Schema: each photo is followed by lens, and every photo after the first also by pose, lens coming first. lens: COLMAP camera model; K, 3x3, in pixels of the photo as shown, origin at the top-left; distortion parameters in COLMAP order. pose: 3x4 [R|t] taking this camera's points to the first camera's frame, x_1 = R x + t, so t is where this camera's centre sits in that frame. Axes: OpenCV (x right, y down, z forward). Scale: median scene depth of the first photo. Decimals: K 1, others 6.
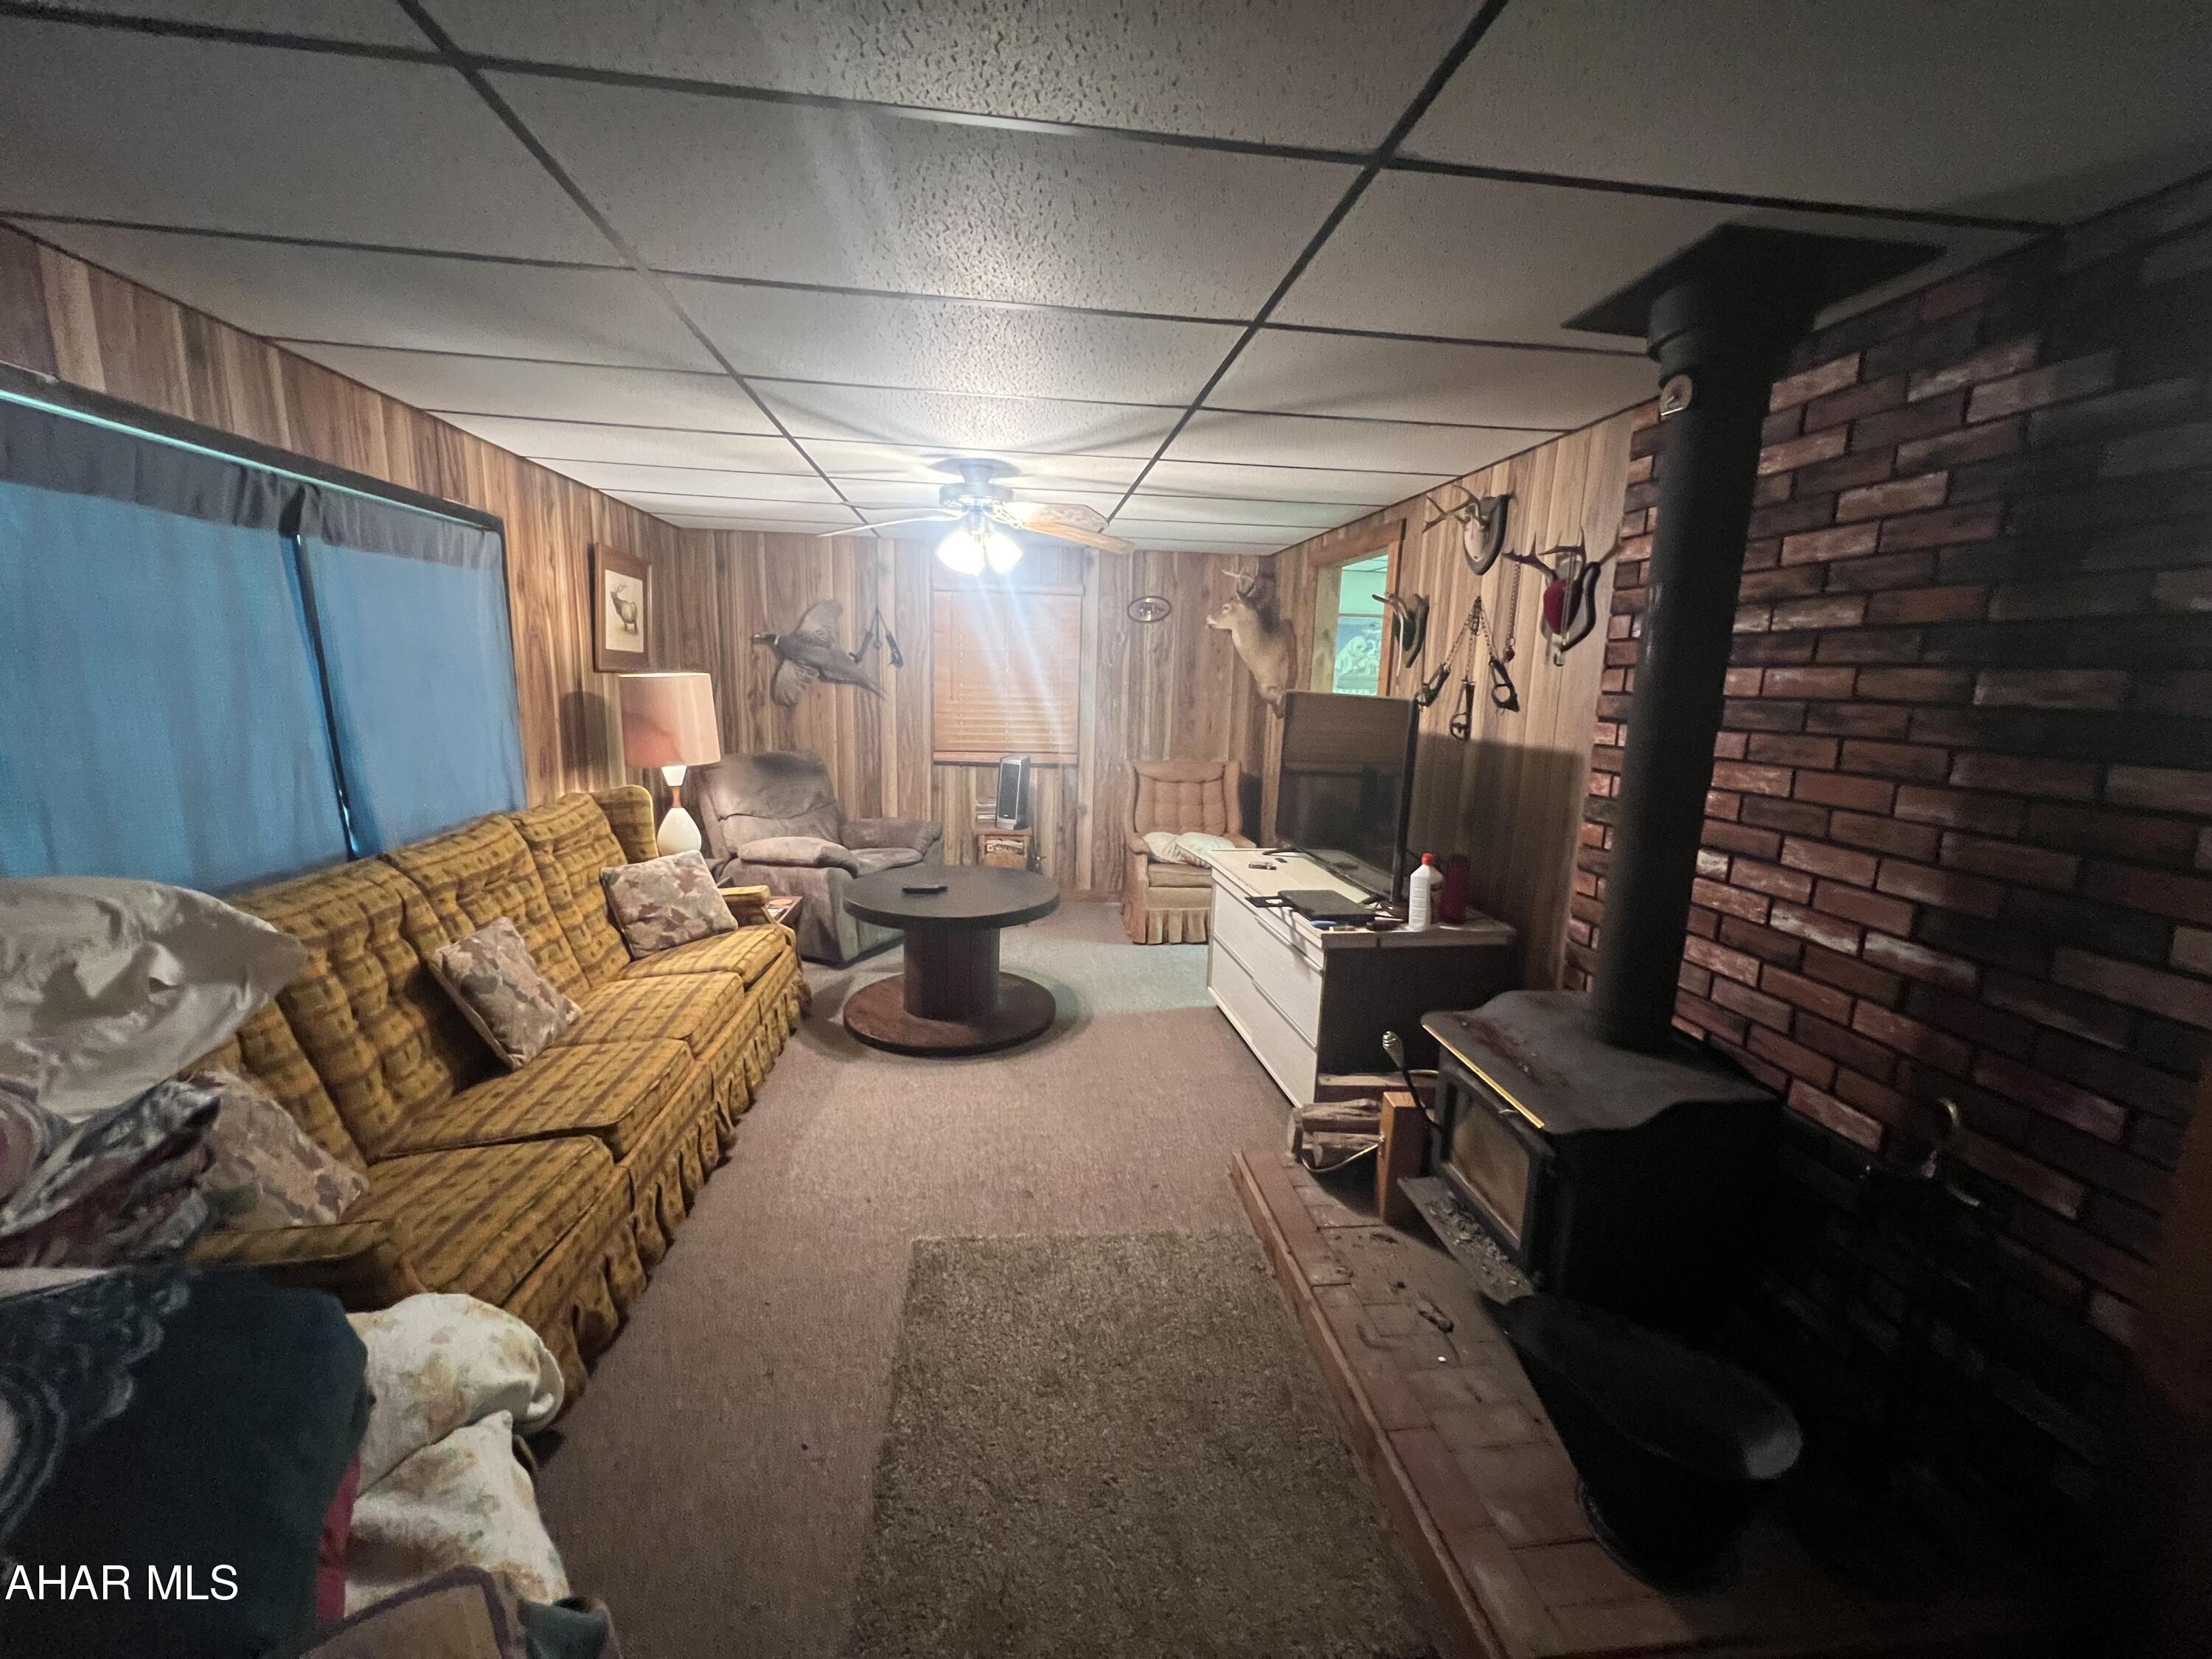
lens RADIAL K [[880.9, 0, 1105.0], [0, 880.9, 828.4], [0, 0, 1]] dist [-0.001734, 0.000509]
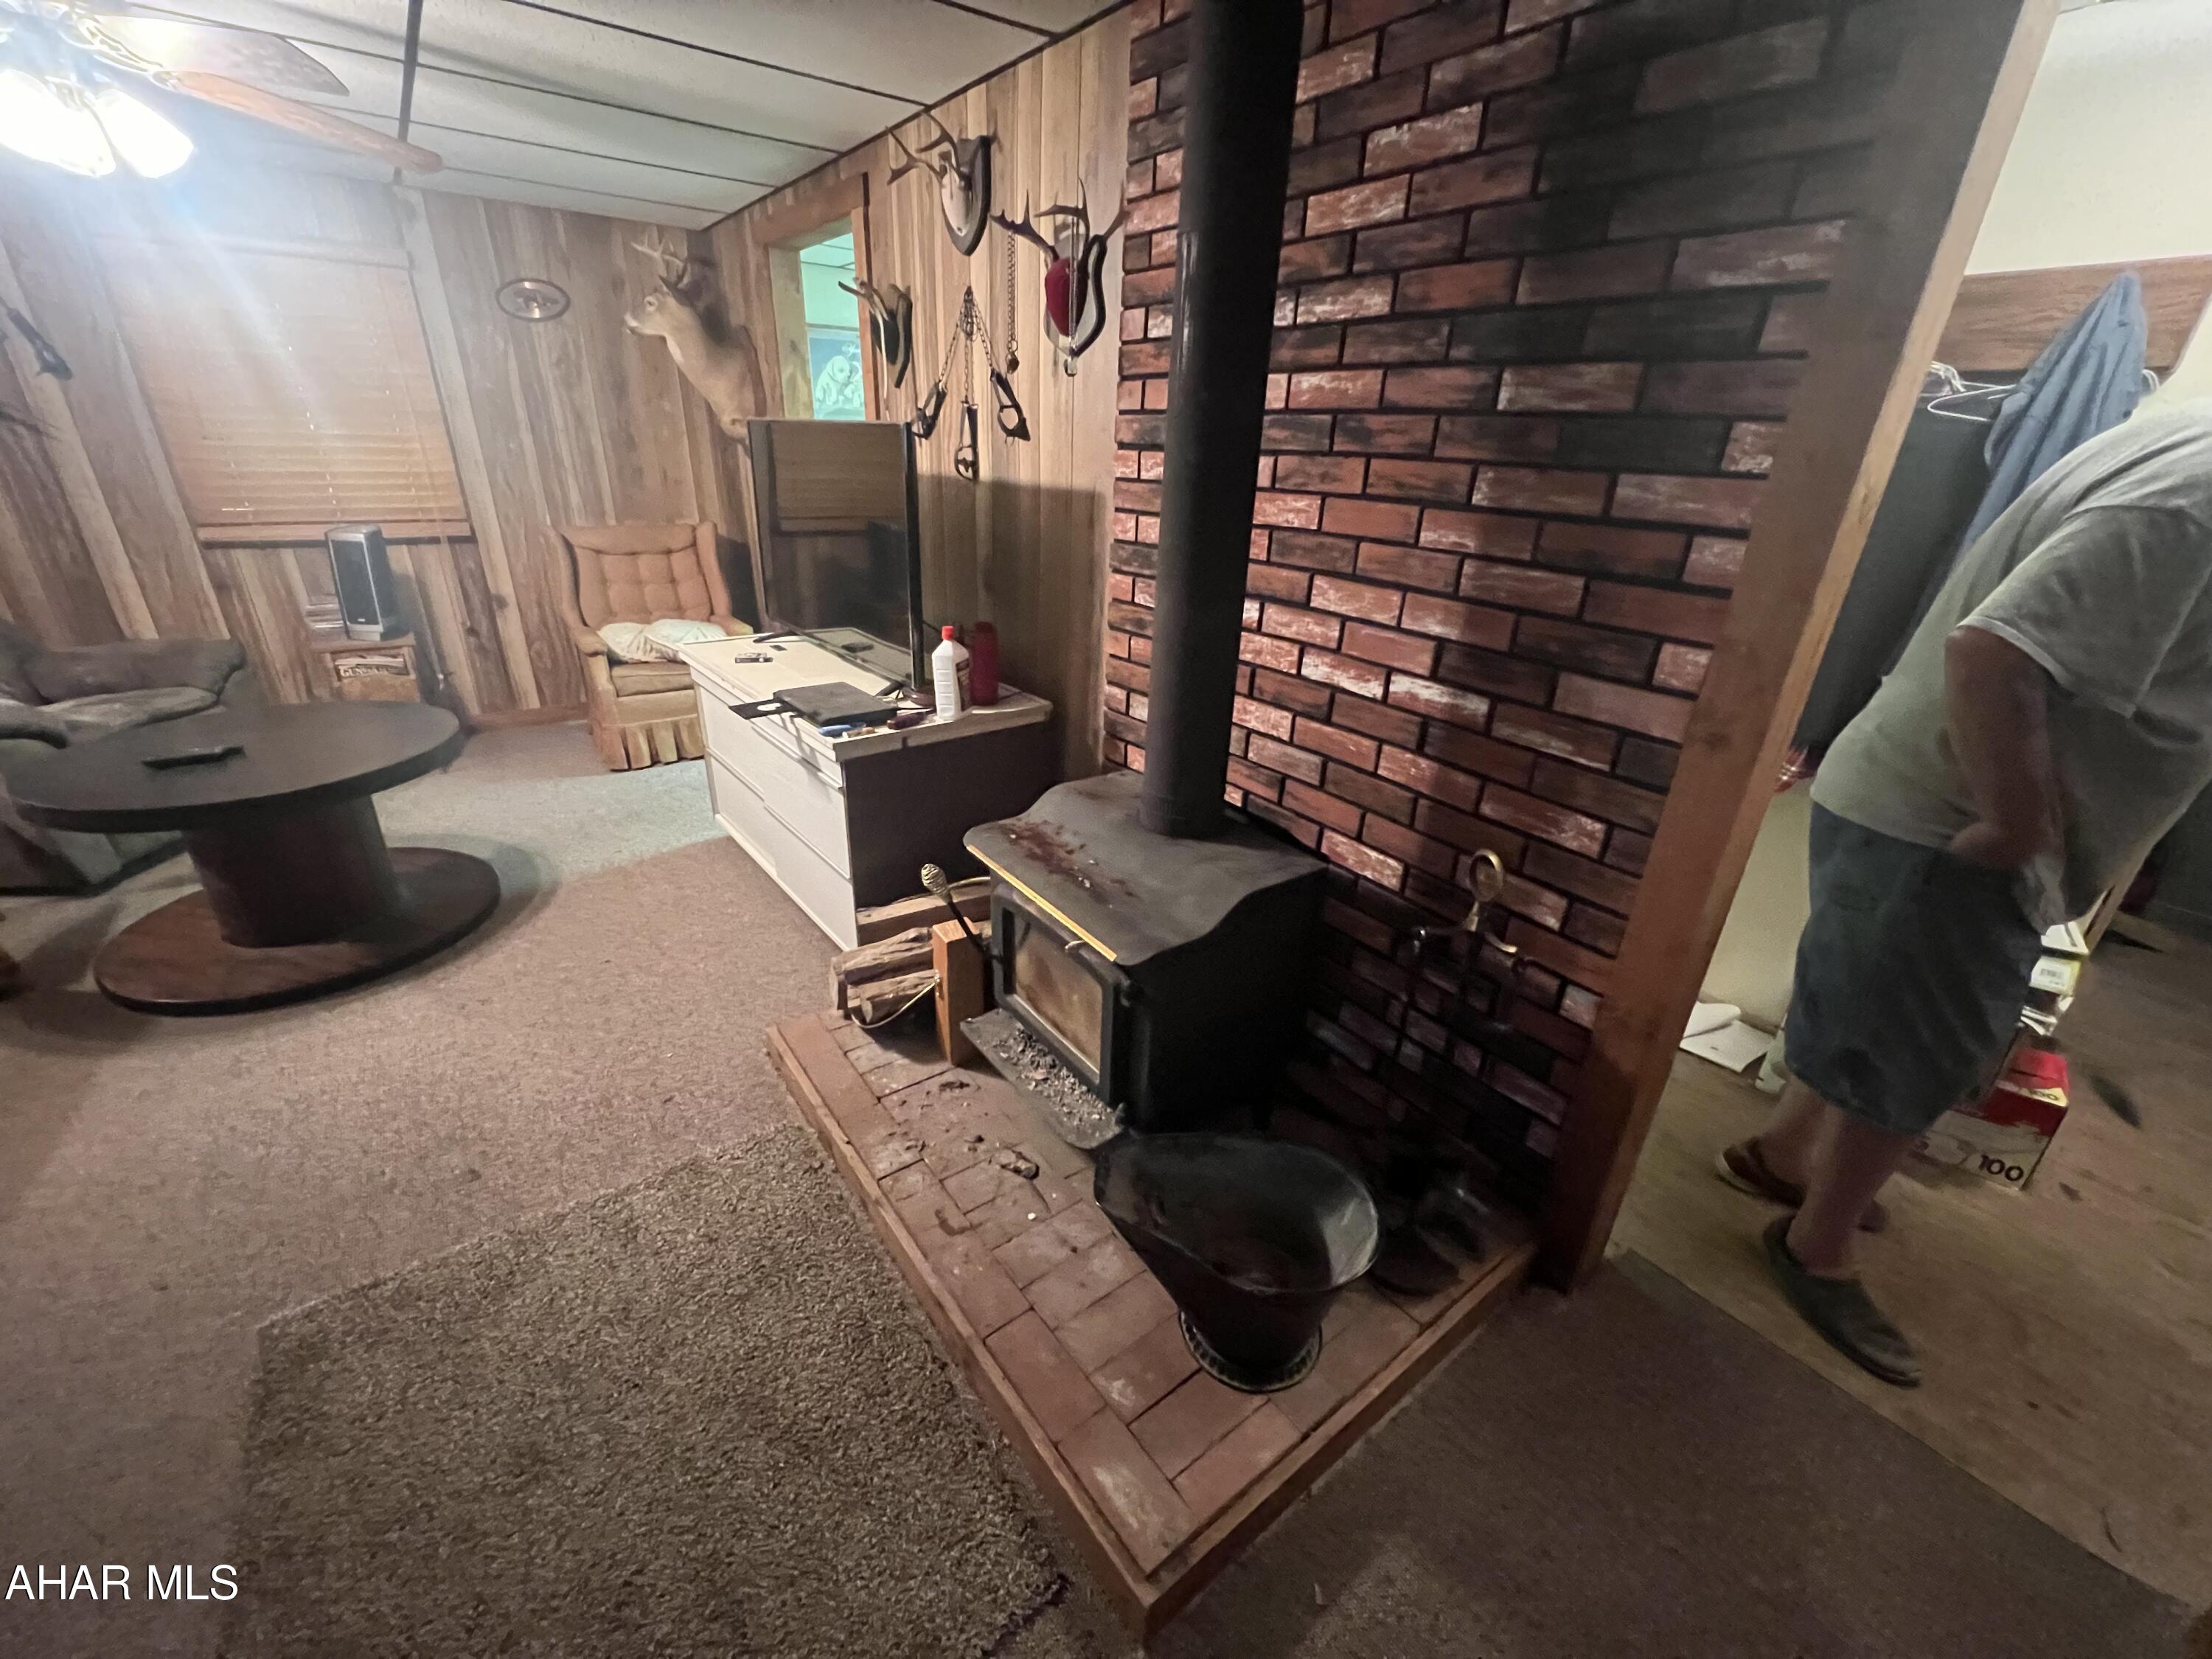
lens RADIAL K [[880.9, 0, 1101.5], [0, 880.9, 828.7], [0, 0, 1]] dist [-0.001734, 0.000509]
pose [[0.867284, -0.201739, 0.455104, 0.092726], [0.078049, 0.958004, 0.275928, -0.006878], [-0.491657, -0.203787, 0.846607, 0.229890]]
